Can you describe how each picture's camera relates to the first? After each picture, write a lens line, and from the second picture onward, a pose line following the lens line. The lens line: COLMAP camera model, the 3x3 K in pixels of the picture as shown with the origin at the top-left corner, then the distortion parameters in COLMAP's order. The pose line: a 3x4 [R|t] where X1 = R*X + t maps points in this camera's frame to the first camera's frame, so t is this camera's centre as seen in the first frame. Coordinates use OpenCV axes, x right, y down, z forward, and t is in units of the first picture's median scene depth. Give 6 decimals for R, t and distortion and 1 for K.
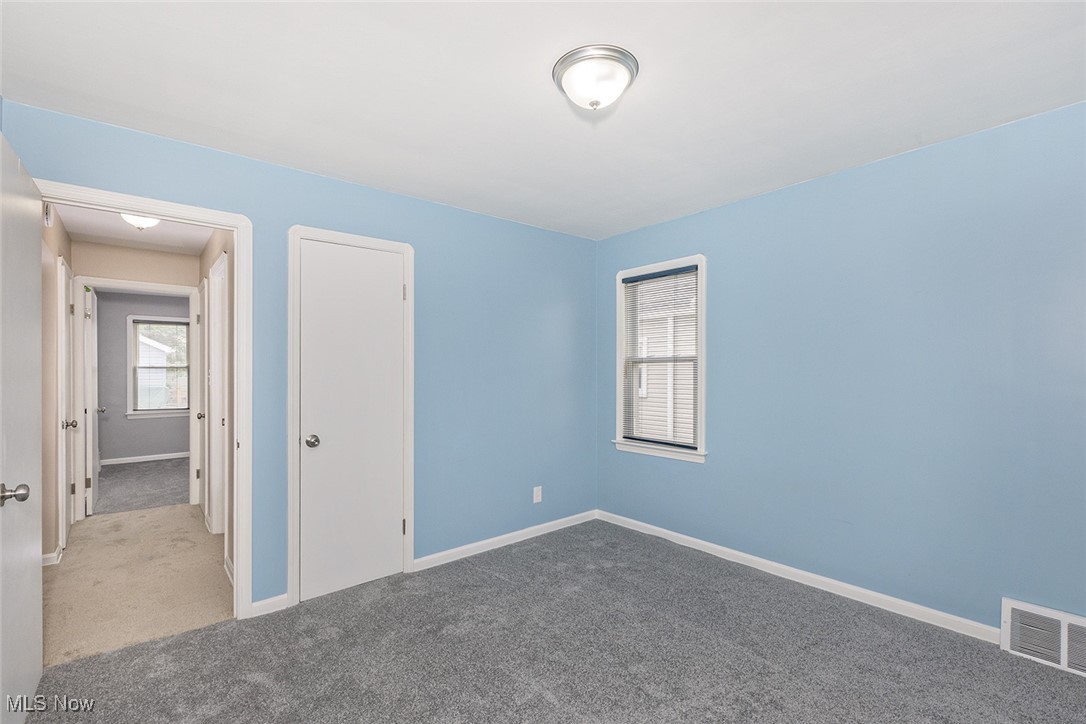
lens RADIAL K [[486.5, 0, 542.4], [0, 486.5, 376.5], [0, 0, 1]] dist [0.000477, 0.000043]
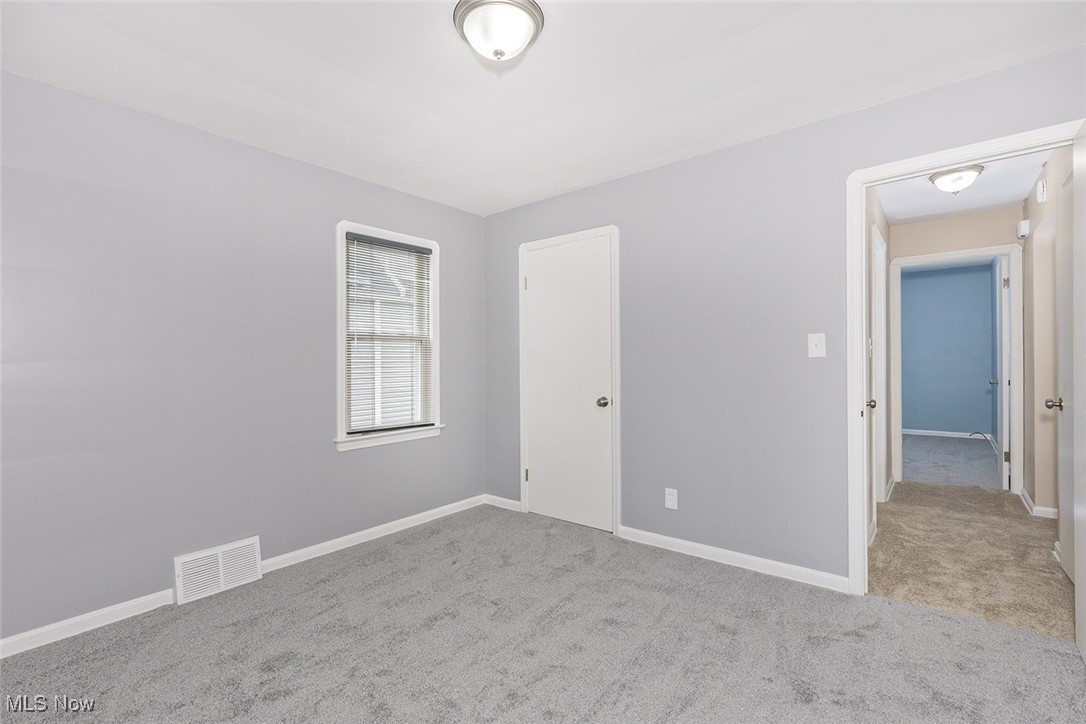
lens RADIAL K [[480.3, 0, 543.0], [0, 480.3, 362.0], [0, 0, 1]] dist [-0.000292, -0.000025]
pose [[-0.181390, -0.006293, 0.983391, -0.737864], [0.006332, 0.999951, 0.007567, 0.006982], [-0.983391, 0.007600, -0.181342, 0.933581]]
